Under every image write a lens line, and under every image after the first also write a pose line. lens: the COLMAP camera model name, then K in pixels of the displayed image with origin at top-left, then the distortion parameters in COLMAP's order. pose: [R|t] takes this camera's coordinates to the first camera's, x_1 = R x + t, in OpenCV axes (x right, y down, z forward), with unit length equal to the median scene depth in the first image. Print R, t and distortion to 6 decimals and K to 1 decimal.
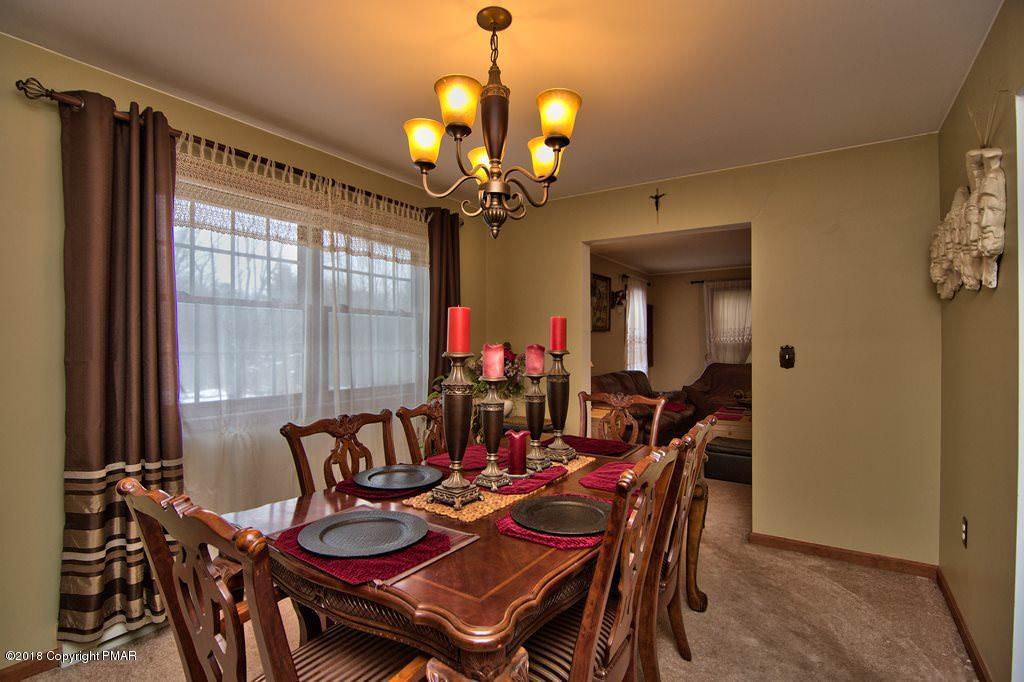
lens RADIAL K [[492.0, 0, 506.5], [0, 492.0, 347.0], [0, 0, 1]] dist [-0.002625, -0.010793]
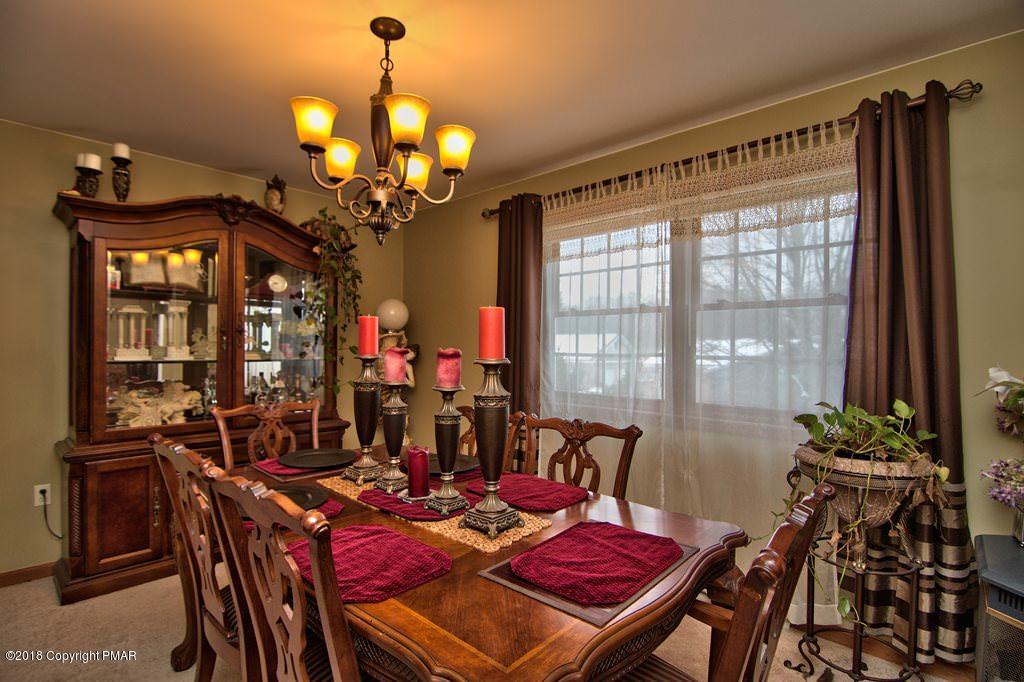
lens RADIAL K [[492.0, 0, 506.5], [0, 492.0, 347.0], [0, 0, 1]] dist [-0.002625, -0.010793]
pose [[-0.165473, 0.001882, -0.986212, 0.699046], [-0.008001, 0.999963, 0.003250, -0.011609], [0.986182, 0.008428, -0.165452, 1.058953]]
